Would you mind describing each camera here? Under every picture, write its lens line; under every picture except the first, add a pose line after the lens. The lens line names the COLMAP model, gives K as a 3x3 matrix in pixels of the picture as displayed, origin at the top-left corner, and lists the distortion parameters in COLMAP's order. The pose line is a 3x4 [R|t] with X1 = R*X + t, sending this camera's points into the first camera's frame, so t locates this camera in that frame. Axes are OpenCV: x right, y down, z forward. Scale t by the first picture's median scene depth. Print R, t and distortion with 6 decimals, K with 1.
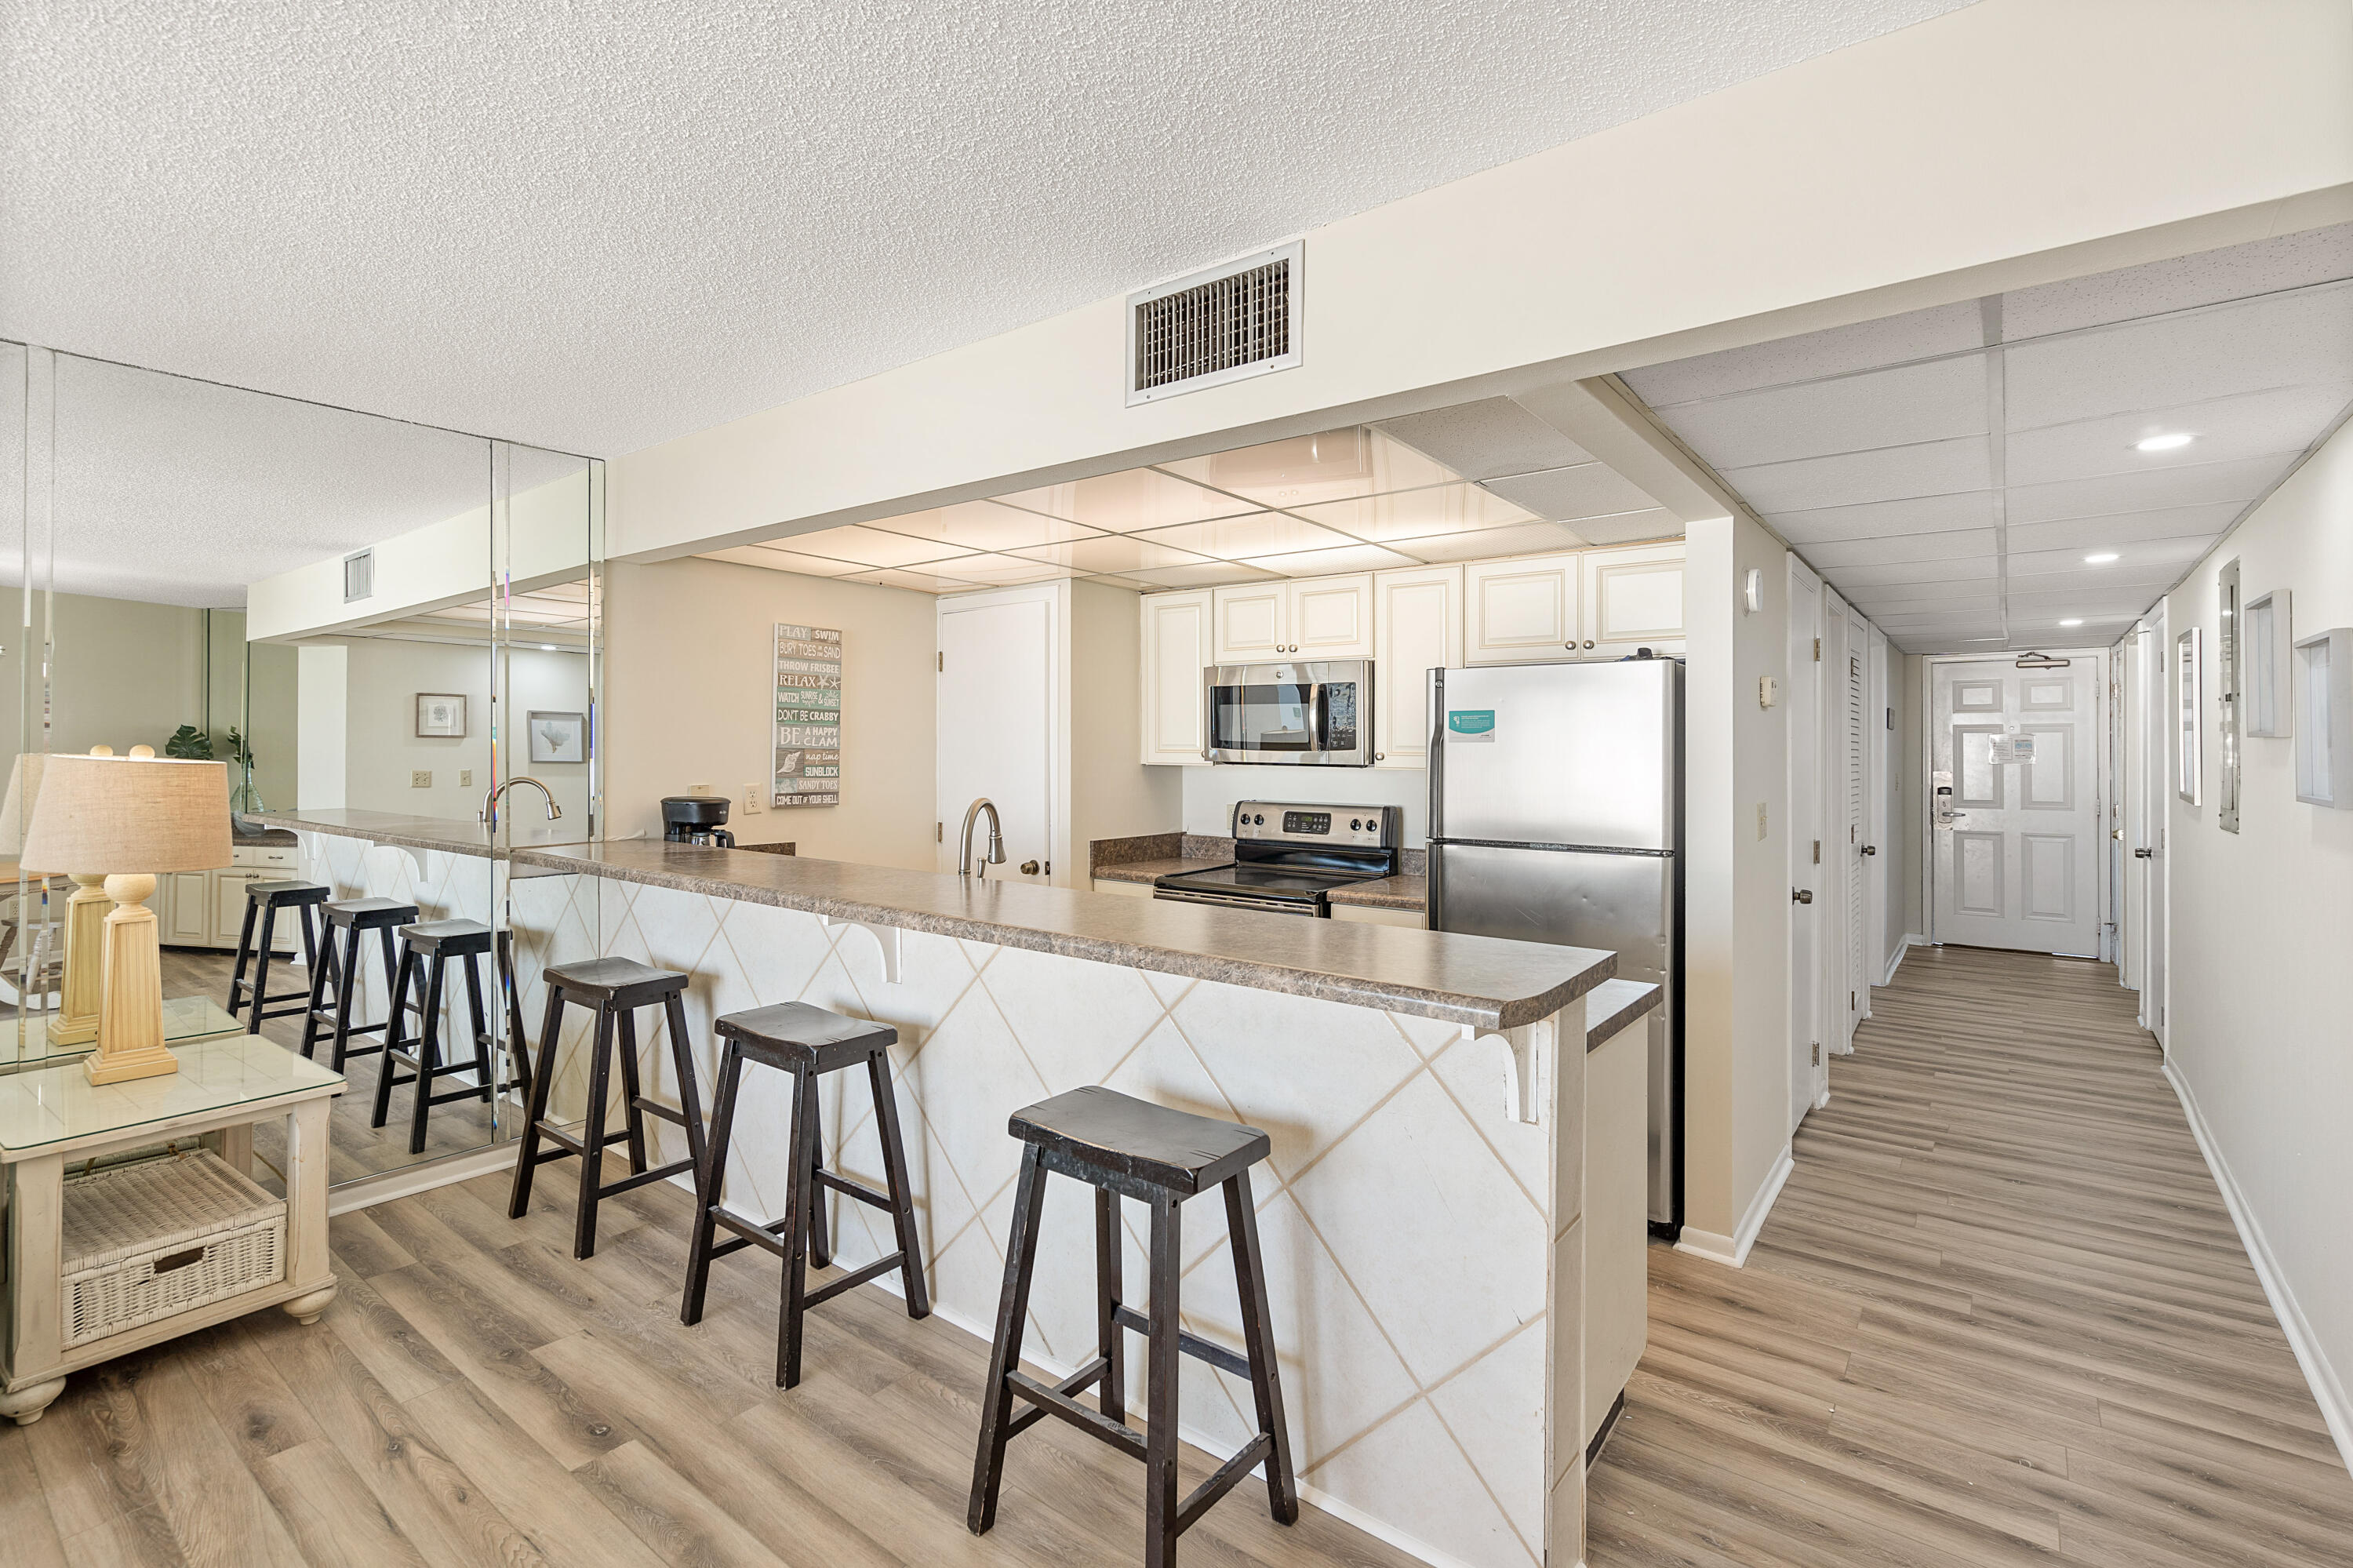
lens RADIAL K [[1079.2, 0, 1168.6], [0, 1079.2, 739.1], [0, 0, 1]] dist [-0.001065, 0.000064]
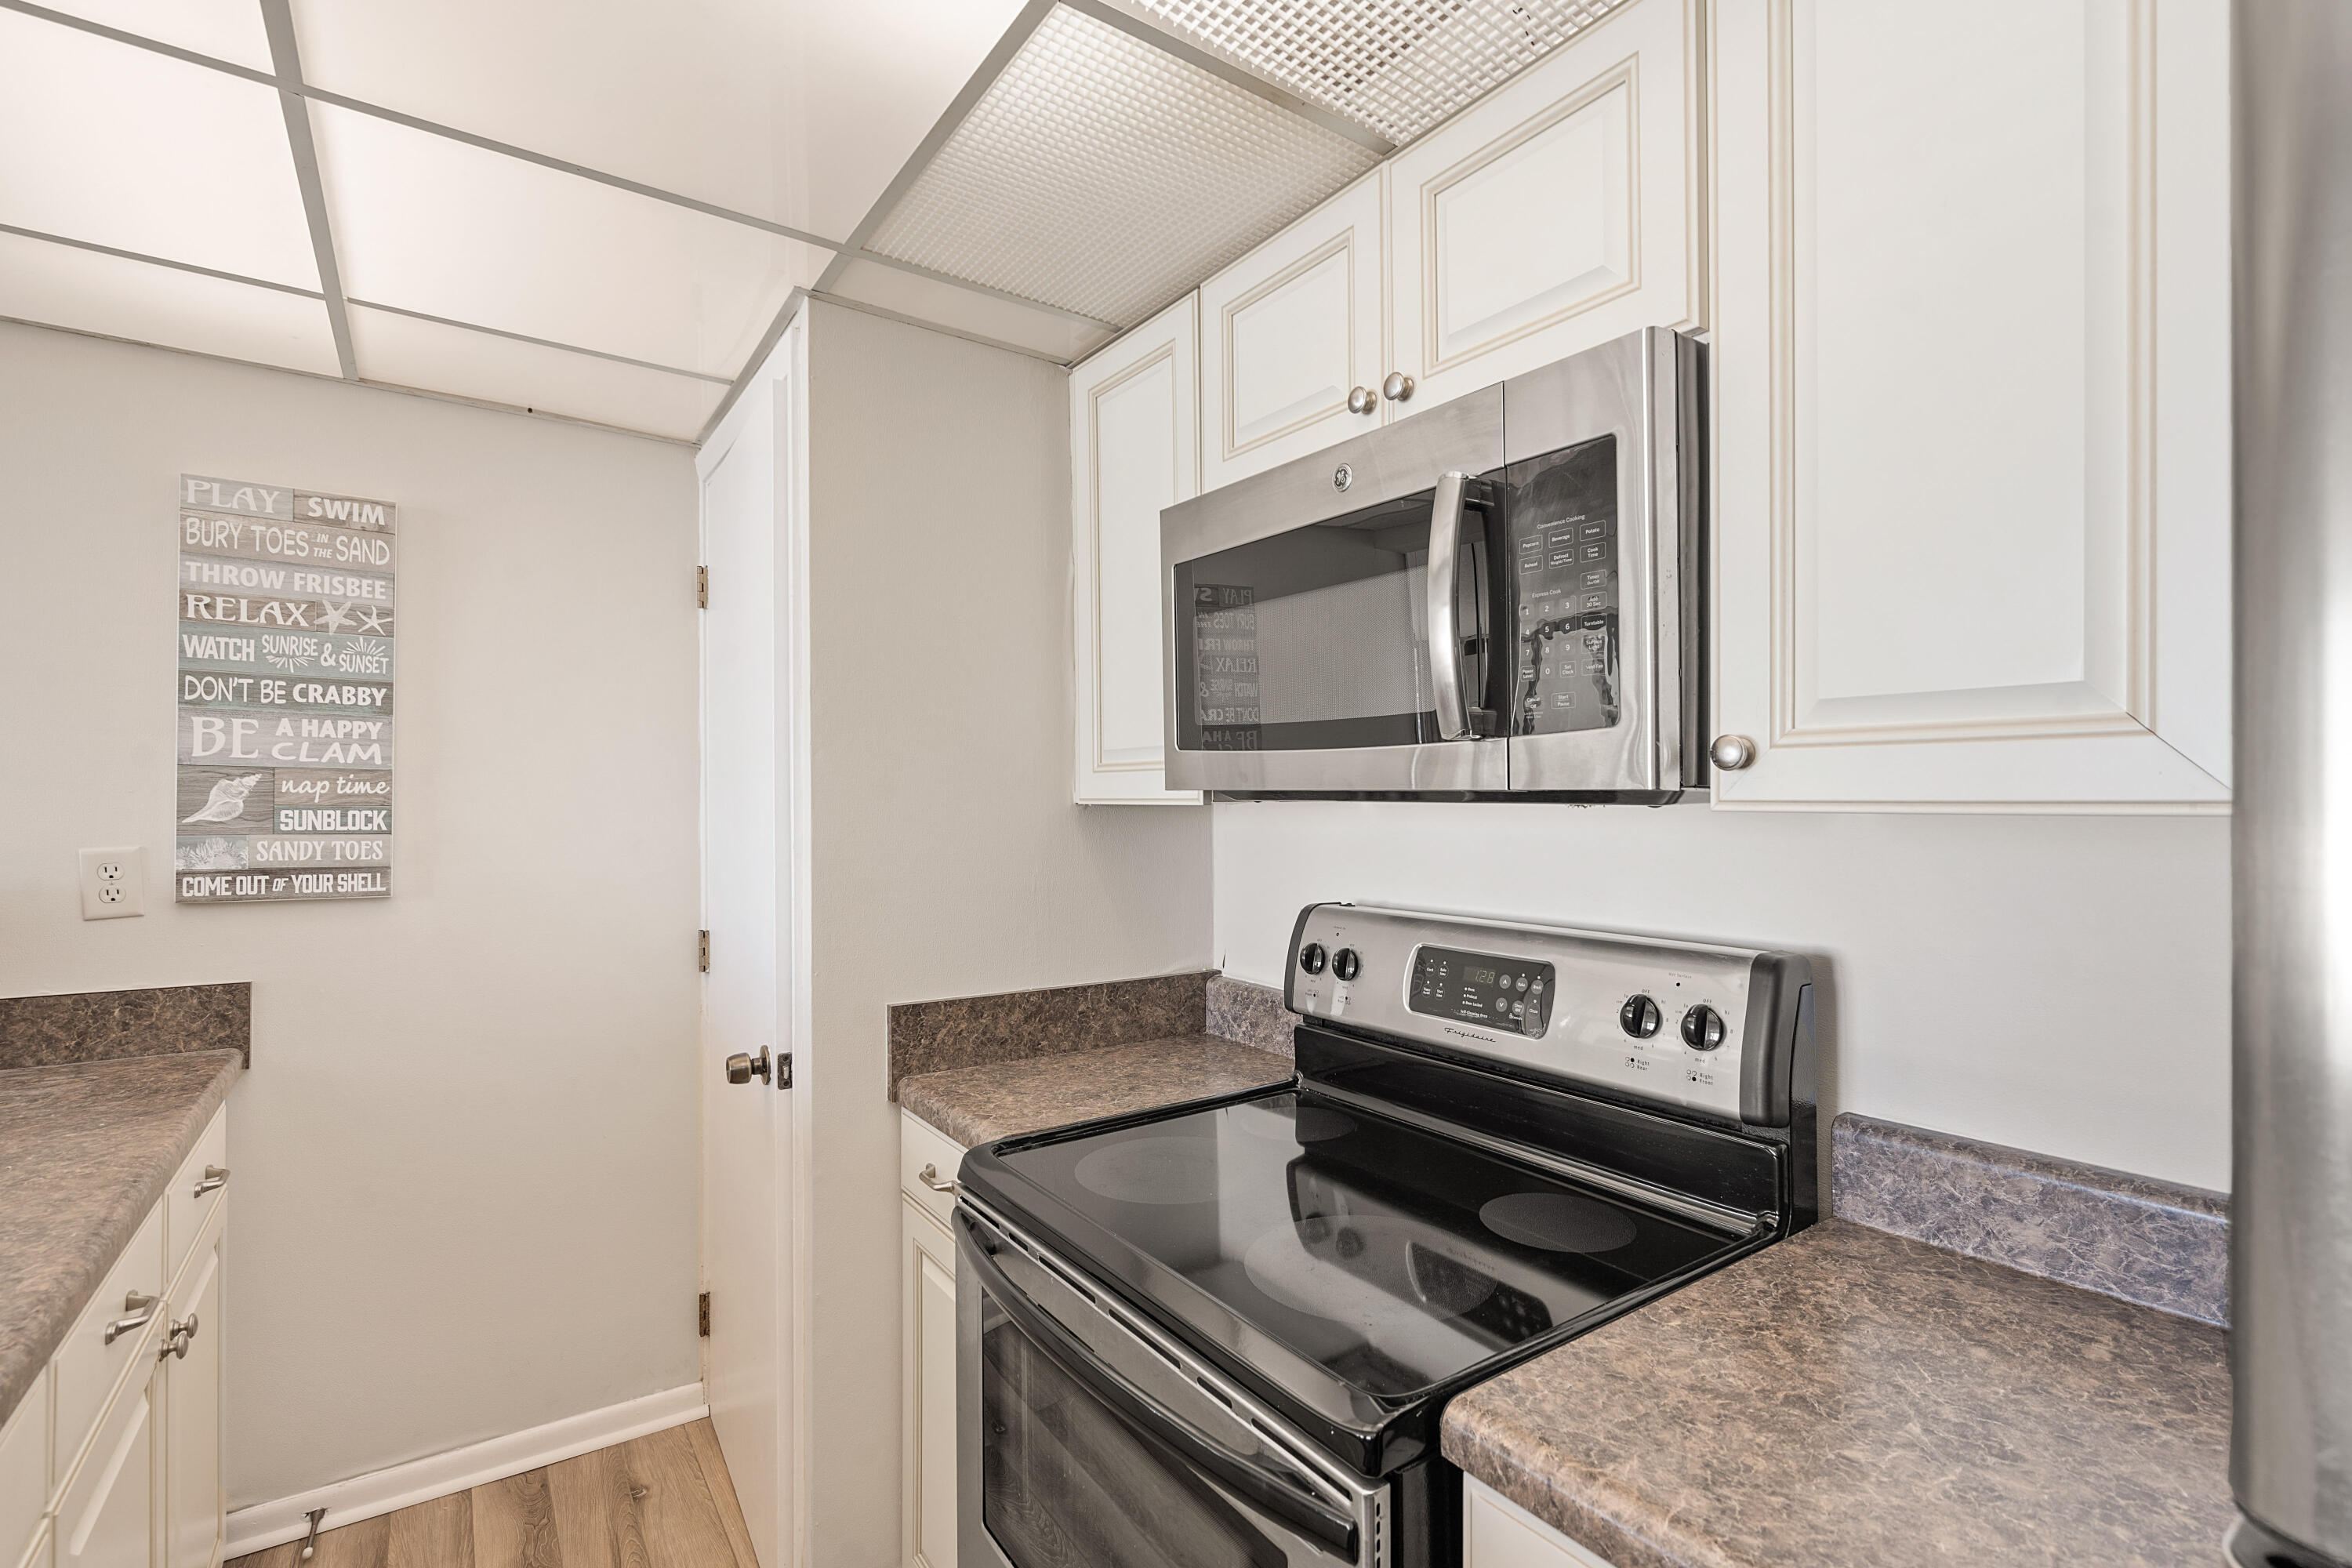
lens RADIAL K [[1078.7, 0, 1177.8], [0, 1078.7, 799.0], [0, 0, 1]] dist [-0.001065, 0.000064]
pose [[0.954926, -0.004989, -0.296803, 0.139325], [0.006481, 0.999971, 0.004042, 0.022065], [0.296774, -0.005783, 0.954930, 0.689432]]
